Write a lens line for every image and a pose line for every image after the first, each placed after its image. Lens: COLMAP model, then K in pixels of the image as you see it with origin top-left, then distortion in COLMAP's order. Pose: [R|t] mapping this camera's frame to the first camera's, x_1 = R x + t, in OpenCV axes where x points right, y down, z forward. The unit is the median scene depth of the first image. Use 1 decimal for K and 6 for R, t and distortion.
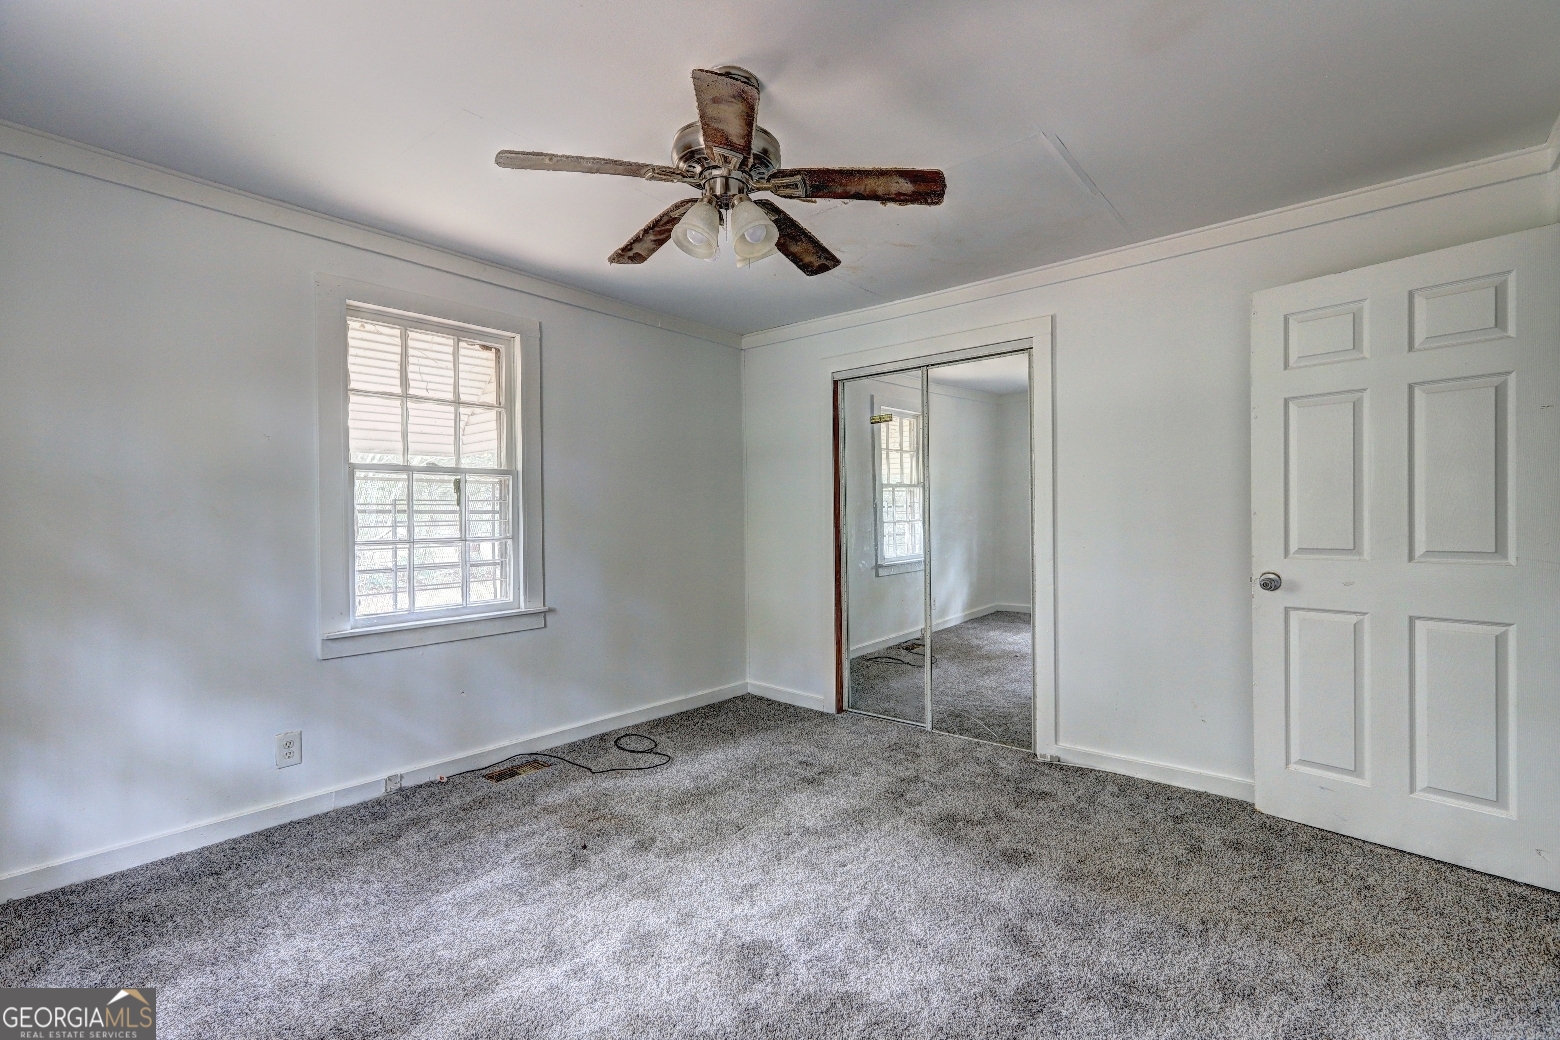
lens RADIAL K [[700.2, 0, 775.0], [0, 700.2, 523.6], [0, 0, 1]] dist [-0.000455, 0.000636]
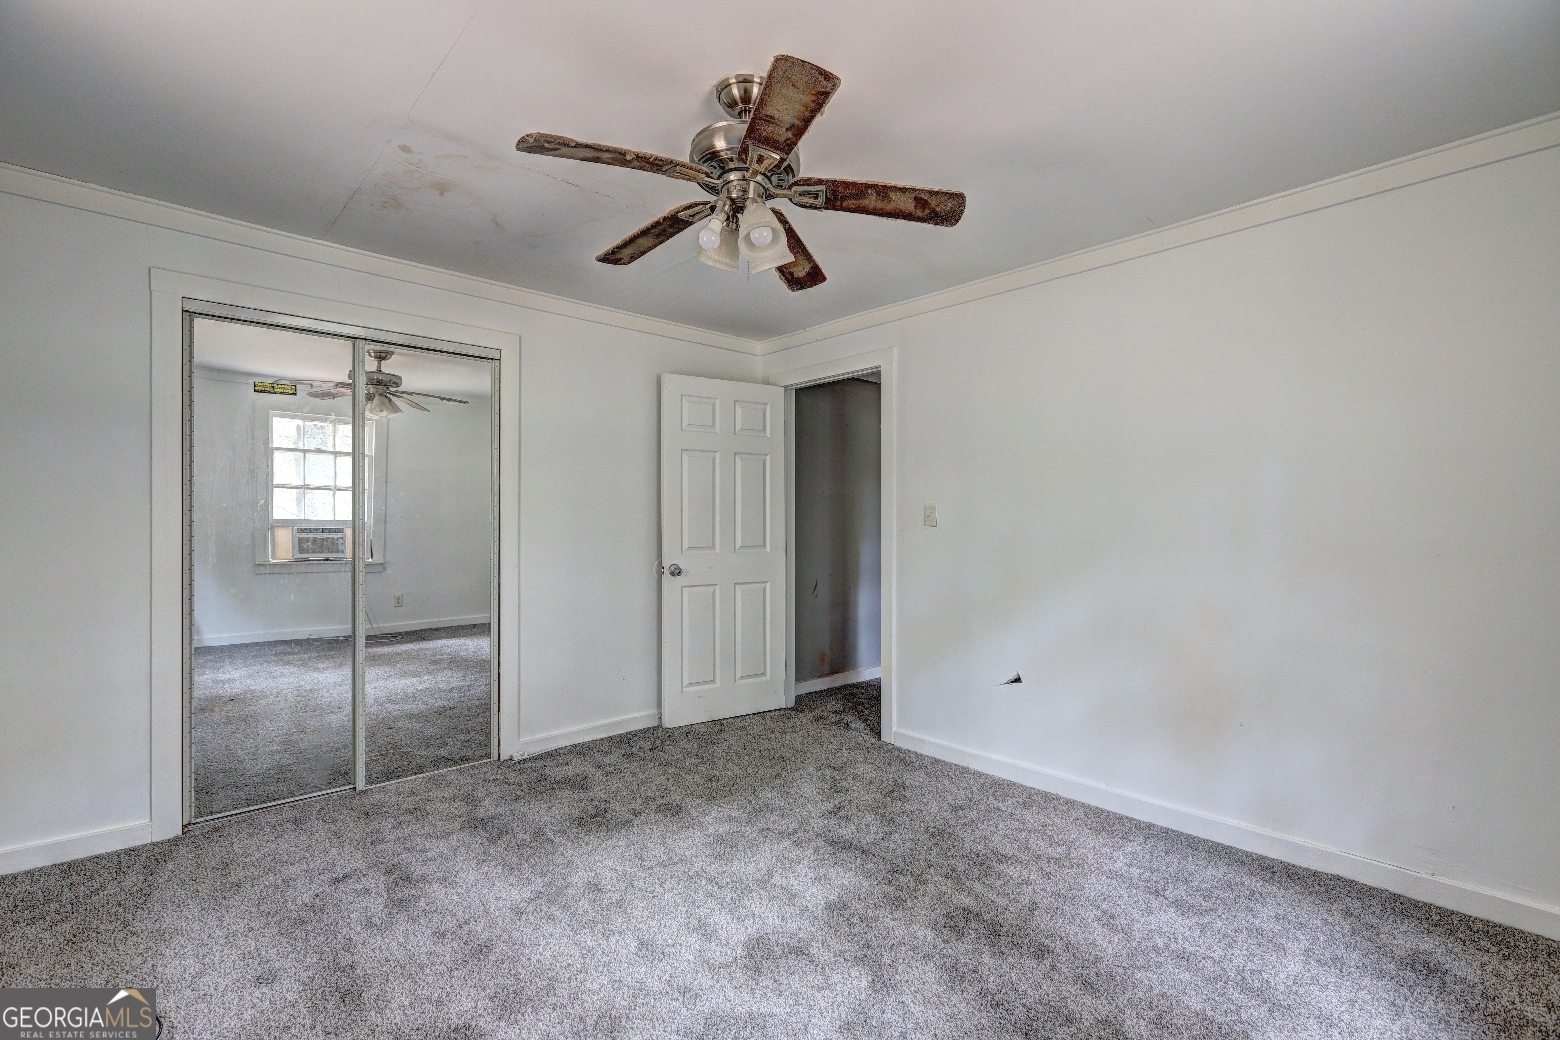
lens RADIAL K [[700.2, 0, 775.0], [0, 700.2, 523.6], [0, 0, 1]] dist [-0.000455, 0.000636]
pose [[0.133527, 0.003355, 0.991039, -0.637584], [0.005881, 0.999974, -0.004177, -0.007409], [-0.991028, 0.006386, 0.133504, 0.507696]]
